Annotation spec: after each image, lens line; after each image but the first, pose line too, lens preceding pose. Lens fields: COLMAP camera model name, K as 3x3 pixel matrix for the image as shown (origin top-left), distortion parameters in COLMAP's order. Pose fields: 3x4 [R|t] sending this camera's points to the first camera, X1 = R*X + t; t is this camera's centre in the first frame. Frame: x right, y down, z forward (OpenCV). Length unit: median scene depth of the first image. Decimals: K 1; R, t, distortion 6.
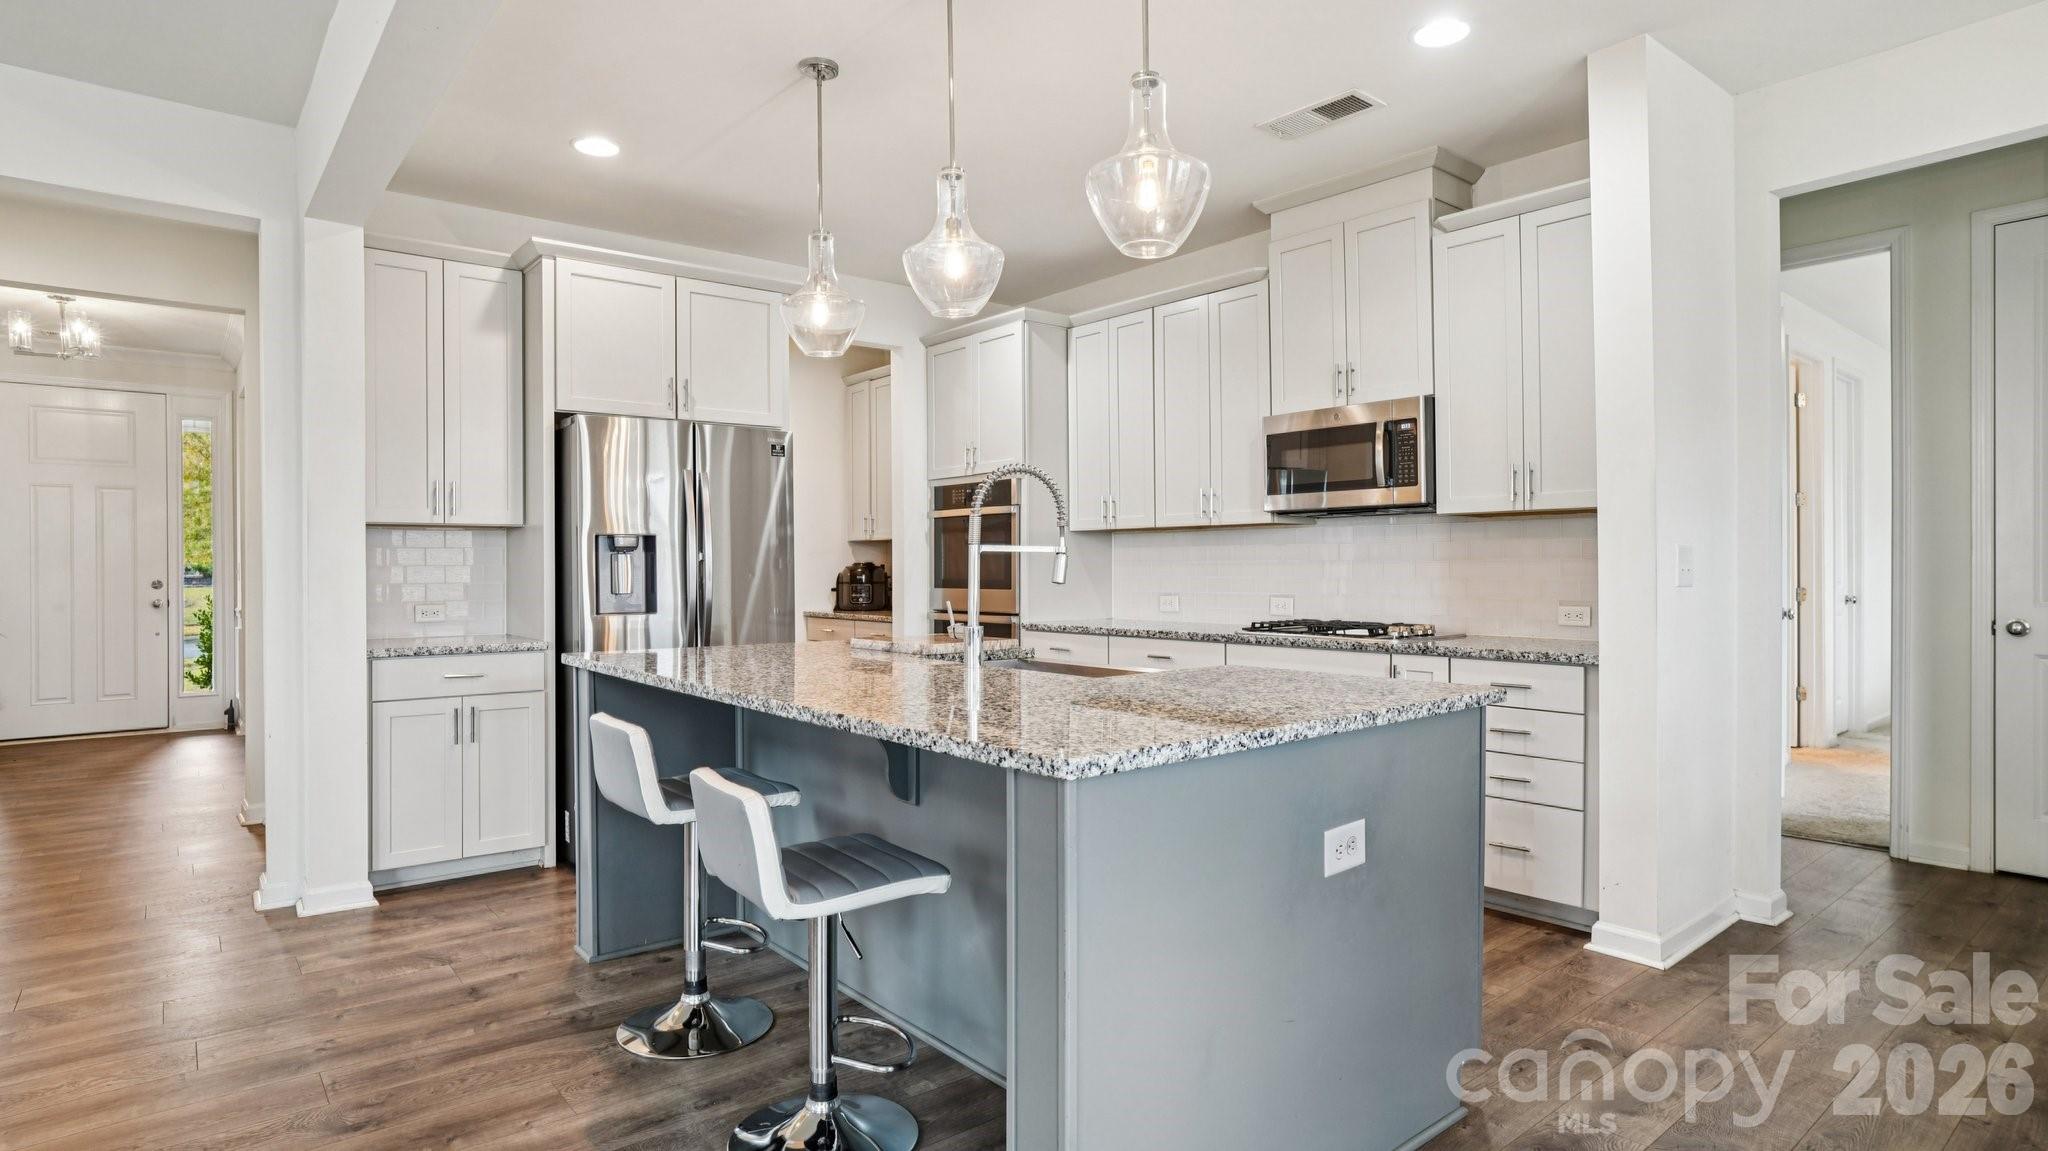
lens RADIAL K [[1063.3, 0, 1024.0], [0, 1063.3, 575.5], [0, 0, 1]] dist [-0.057086, 0.035768]
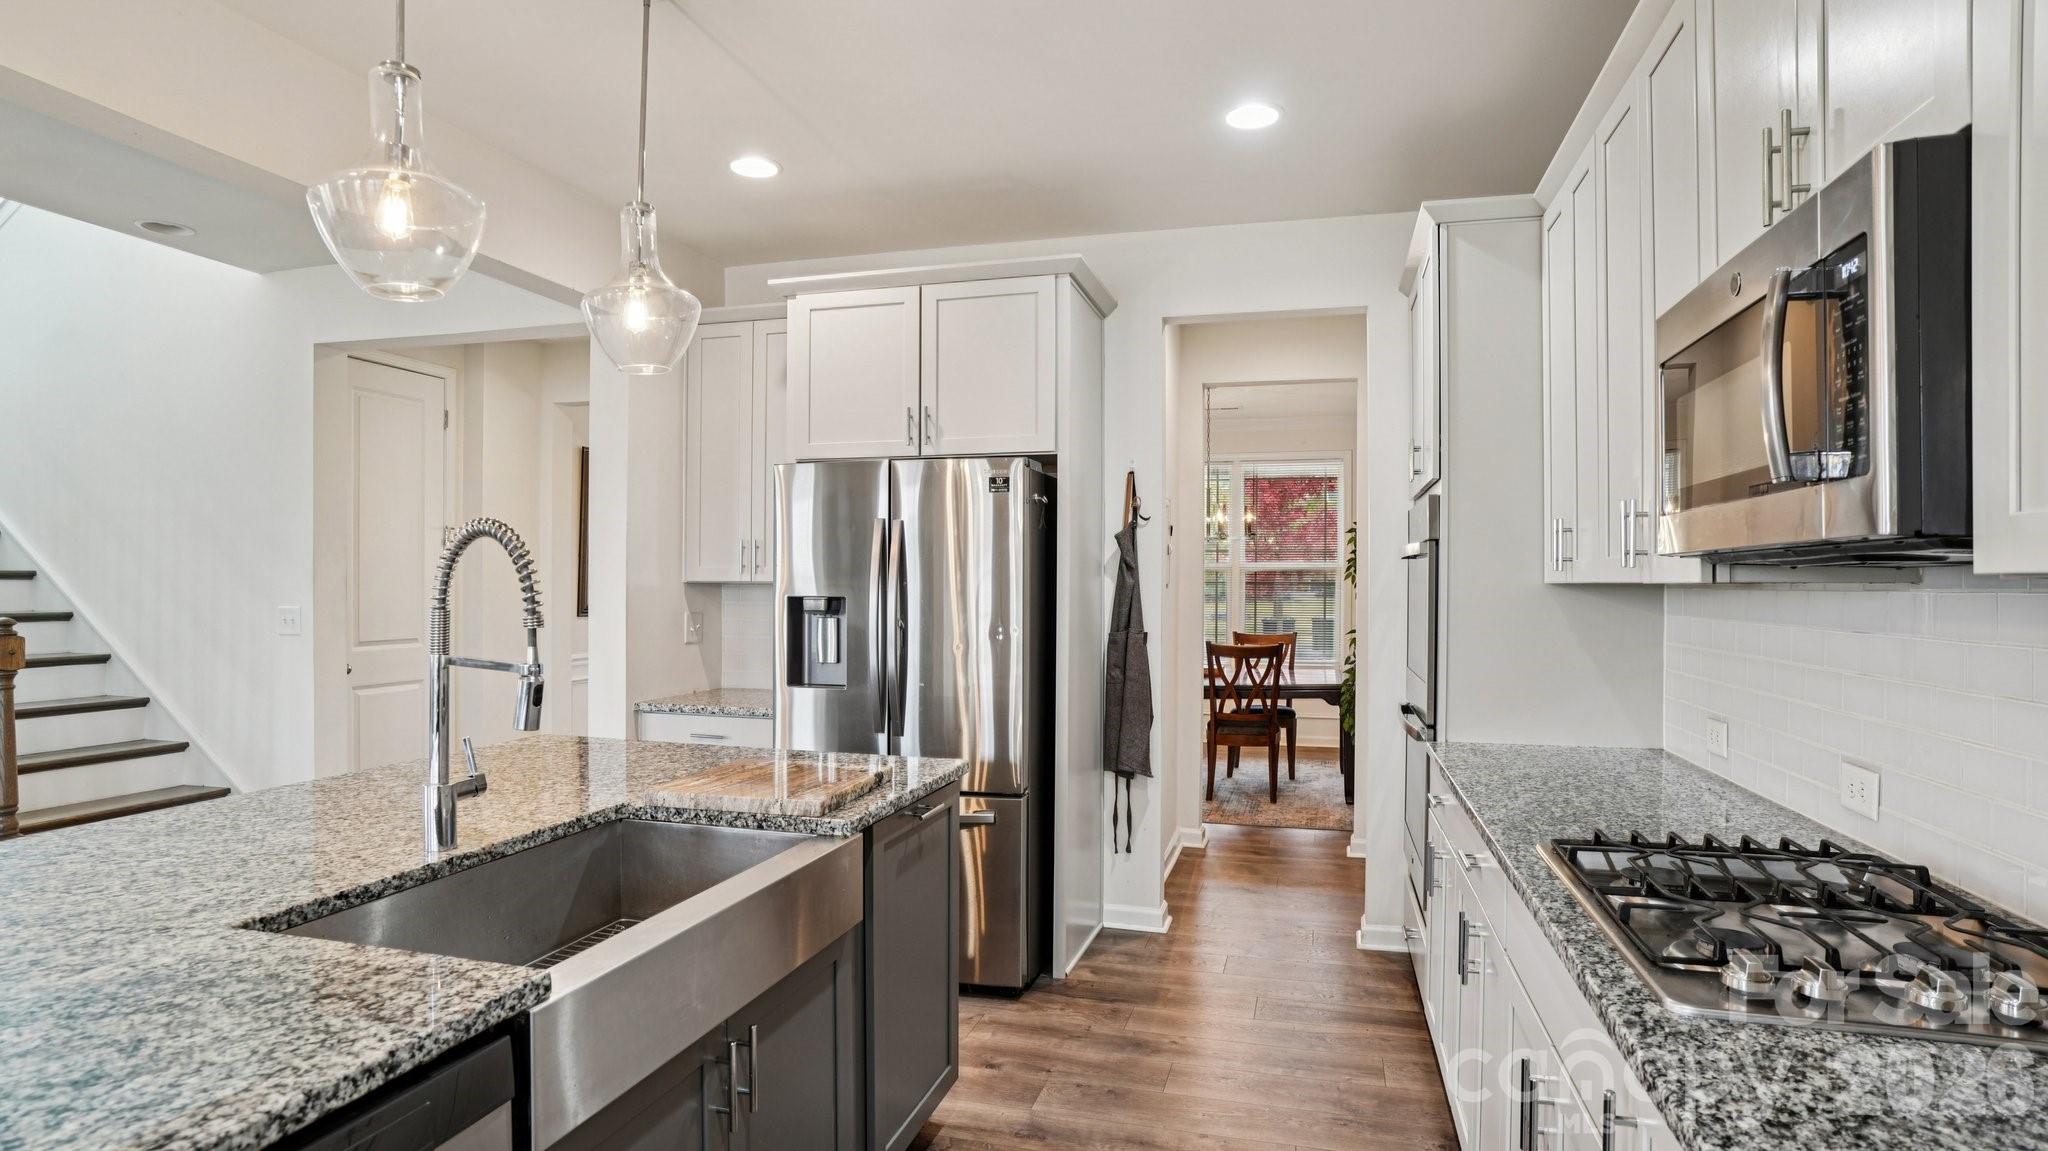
lens RADIAL K [[1063.3, 0, 1024.0], [0, 1063.3, 575.5], [0, 0, 1]] dist [-0.057086, 0.035768]
pose [[0.568706, 0.001233, -0.822540, 0.469178], [-0.011870, 0.999907, -0.006708, -0.054898], [0.822455, 0.013579, 0.568668, 0.675122]]
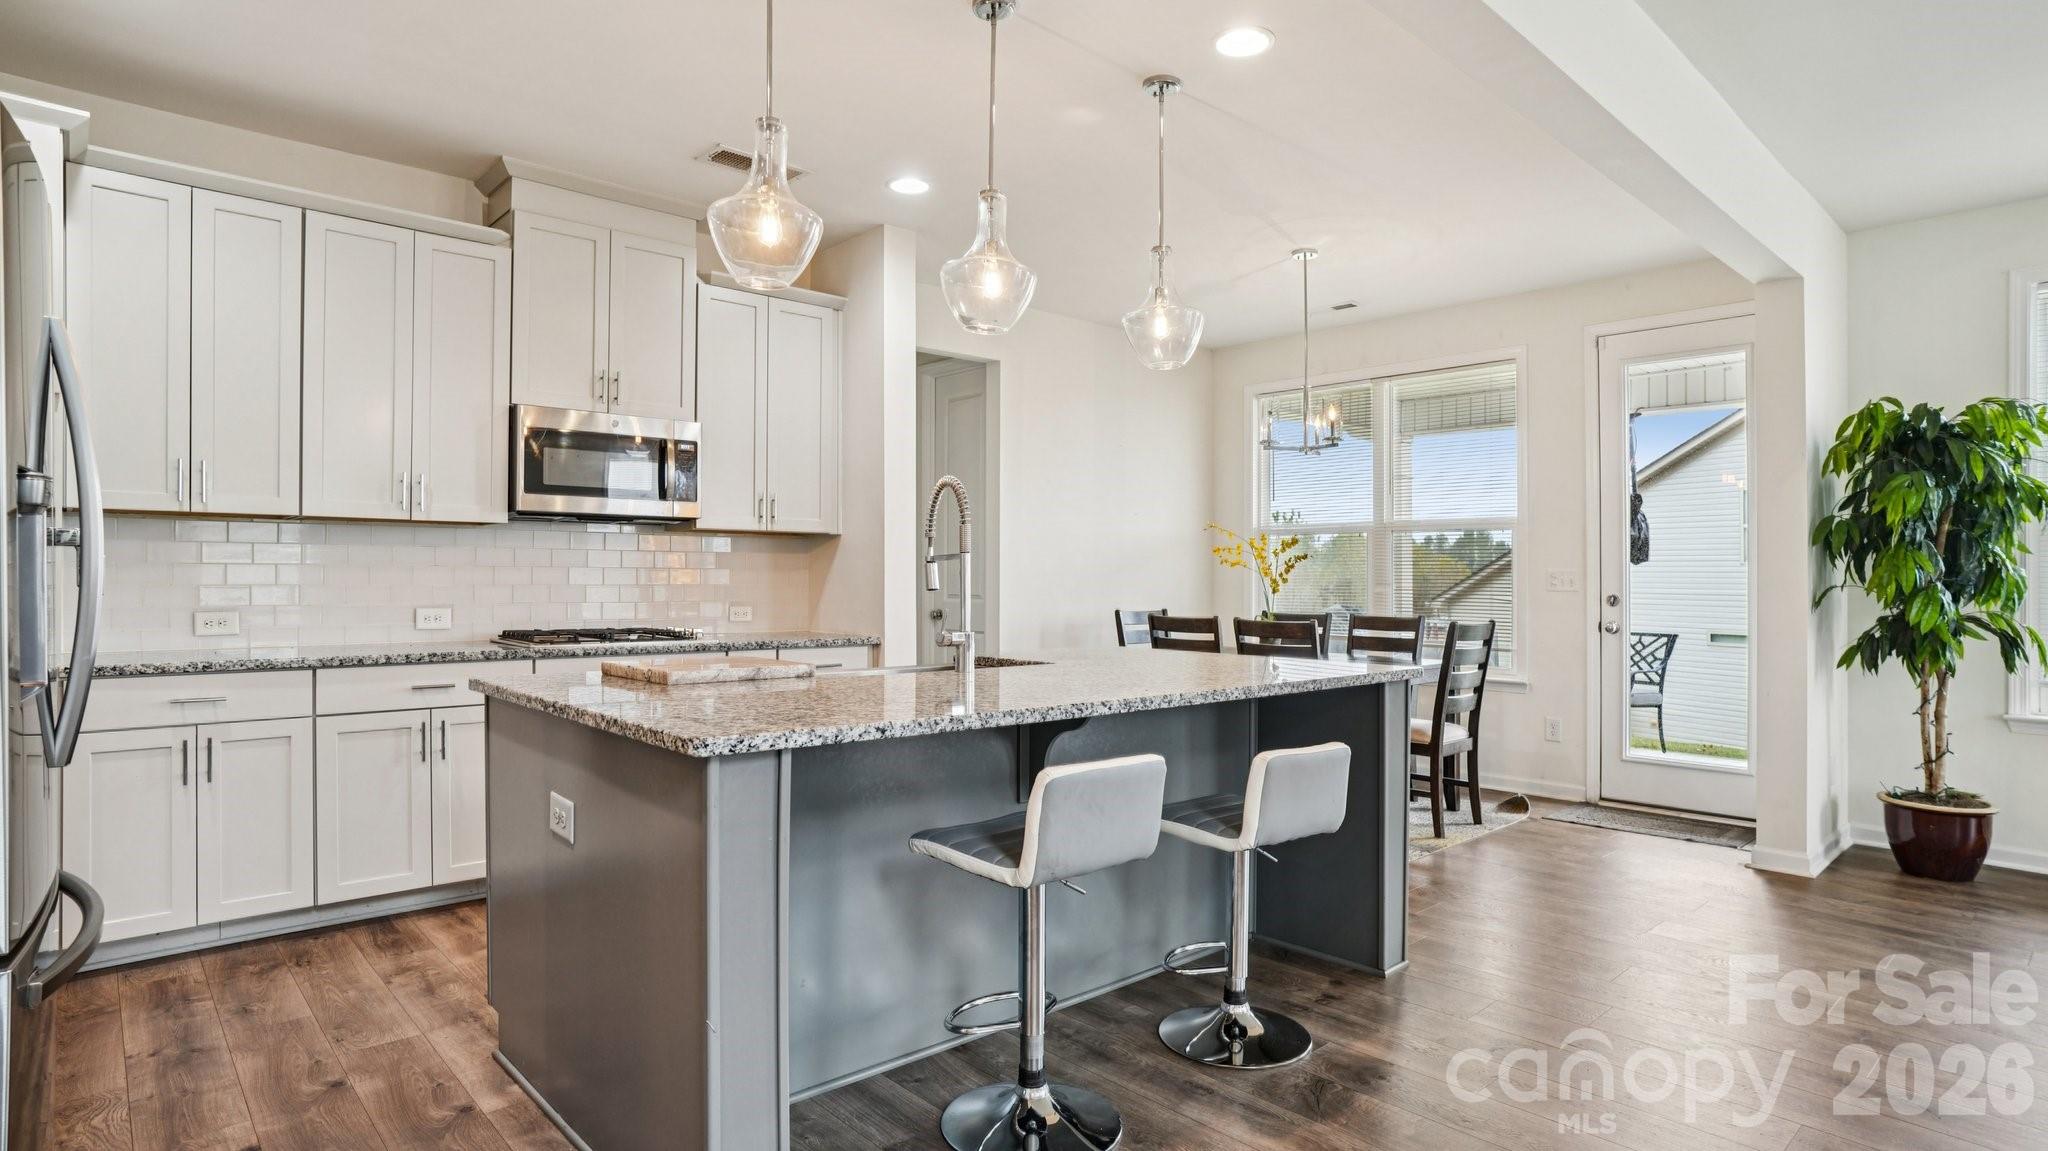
lens RADIAL K [[1063.3, 0, 1024.0], [0, 1063.3, 575.5], [0, 0, 1]] dist [-0.057086, 0.035768]
pose [[-0.048526, 0.006453, 0.998801, -0.784276], [-0.001711, 0.999977, -0.006544, -0.000450], [-0.998820, -0.002027, -0.048514, 0.721509]]
